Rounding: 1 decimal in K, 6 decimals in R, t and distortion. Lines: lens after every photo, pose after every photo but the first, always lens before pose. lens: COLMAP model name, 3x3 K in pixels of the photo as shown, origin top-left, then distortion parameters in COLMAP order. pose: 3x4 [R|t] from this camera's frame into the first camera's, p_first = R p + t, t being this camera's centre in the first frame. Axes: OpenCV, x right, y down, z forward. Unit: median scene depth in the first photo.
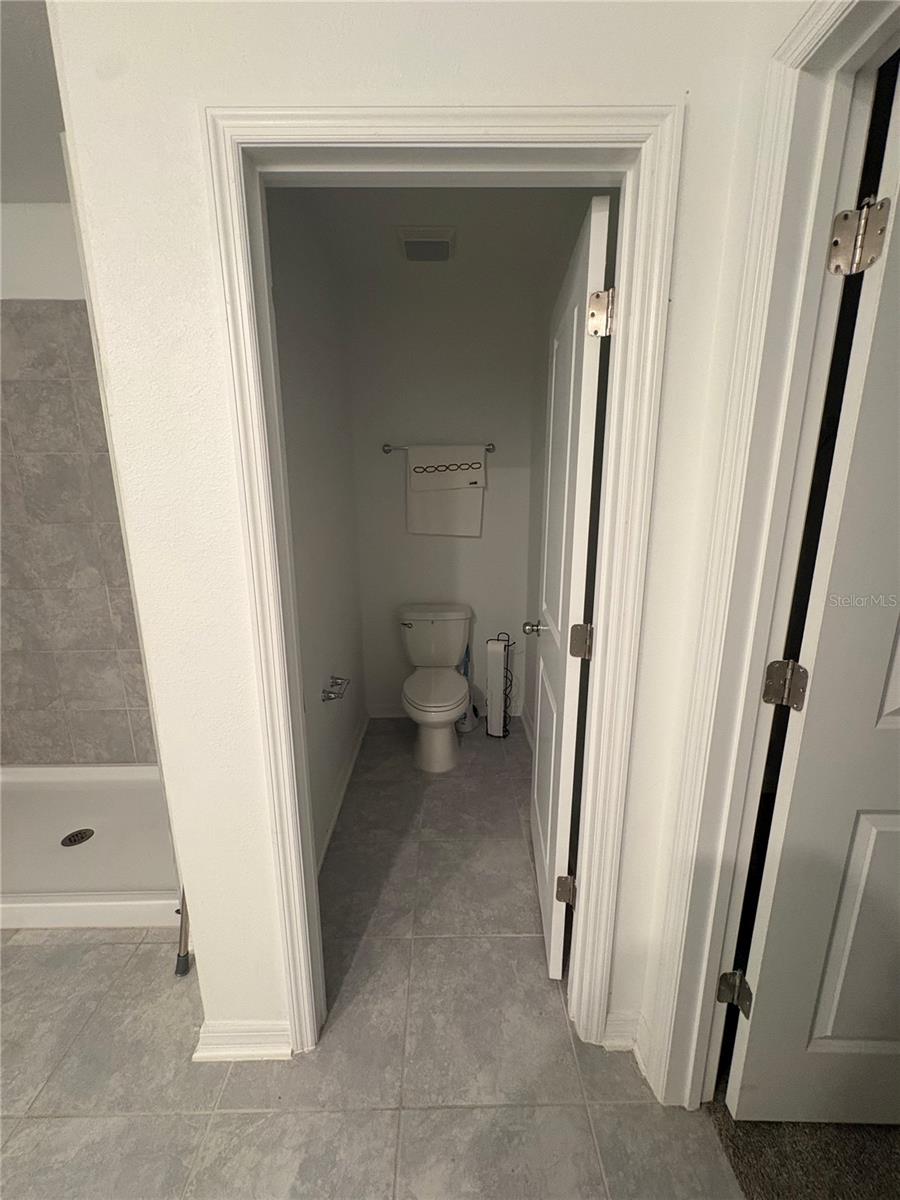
lens RADIAL K [[478.7, 0, 450.0], [0, 478.7, 600.0], [0, 0, 1]] dist [0.000702, 0.000206]
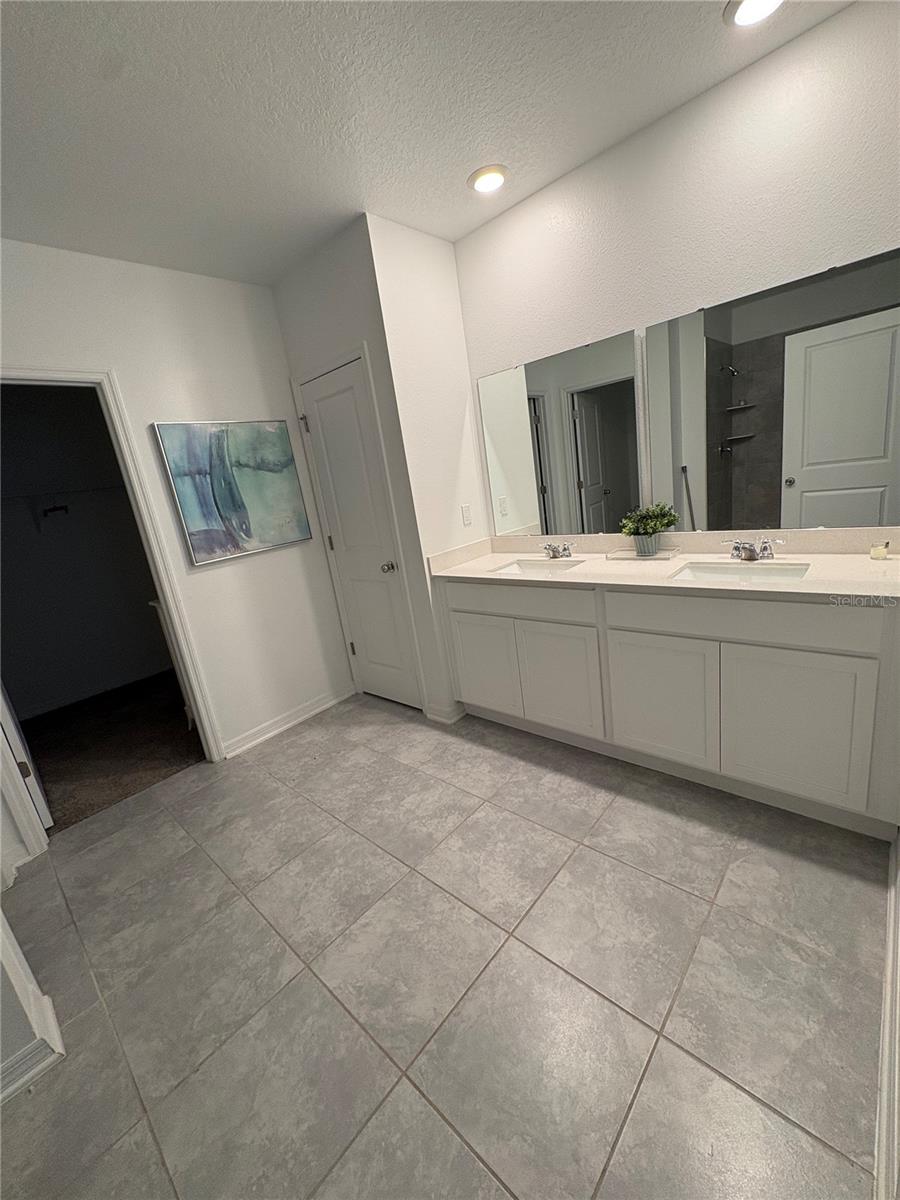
lens RADIAL K [[478.7, 0, 450.0], [0, 478.7, 600.0], [0, 0, 1]] dist [0.000702, 0.000206]
pose [[-0.721346, -0.063893, 0.689621, -0.996880], [0.294566, 0.872879, 0.388989, -0.041914], [-0.626810, 0.483735, -0.610827, 0.346551]]
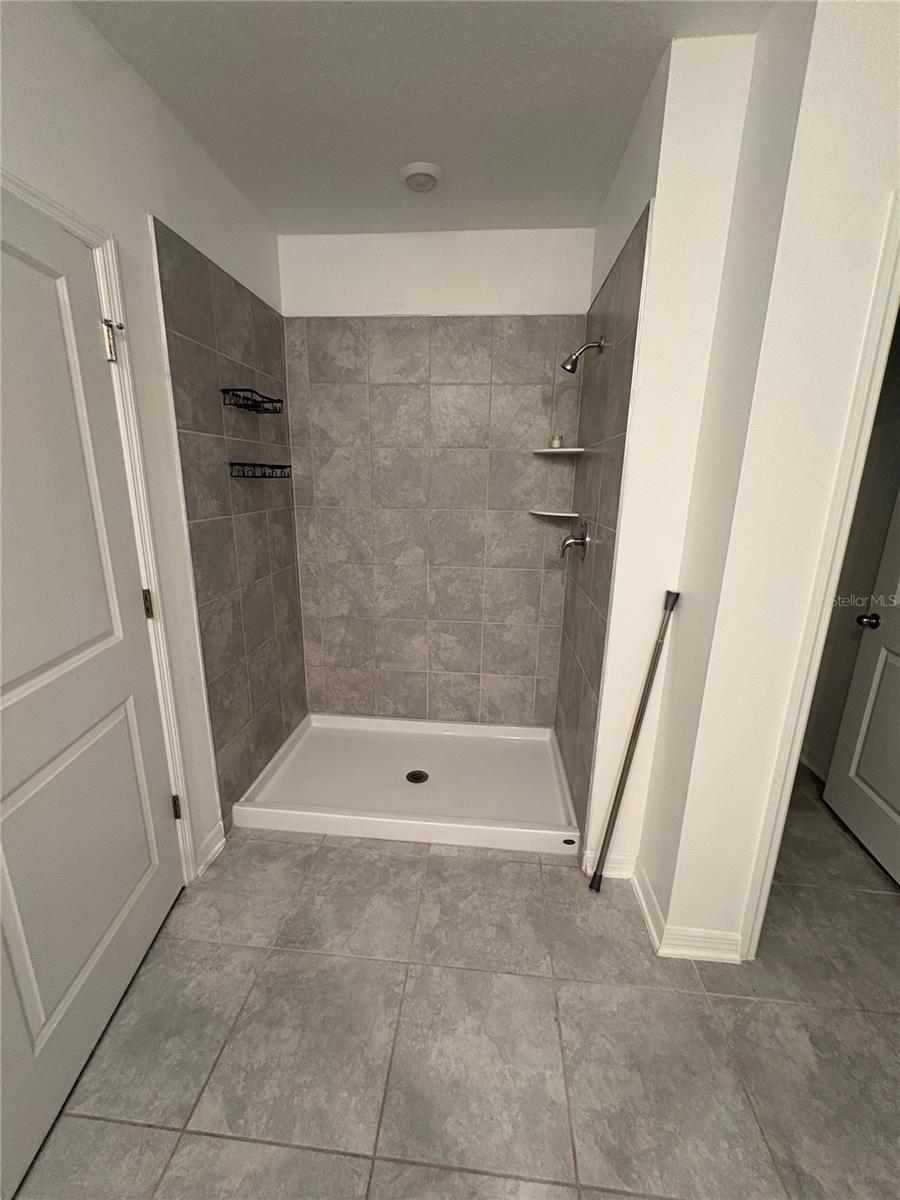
lens RADIAL K [[478.7, 0, 450.0], [0, 478.7, 600.0], [0, 0, 1]] dist [0.000702, 0.000206]
pose [[0.994236, 0.050535, -0.094559, -0.547449], [-0.048287, 0.998497, 0.025907, 0.024257], [0.095726, -0.021192, 0.995182, -0.140885]]
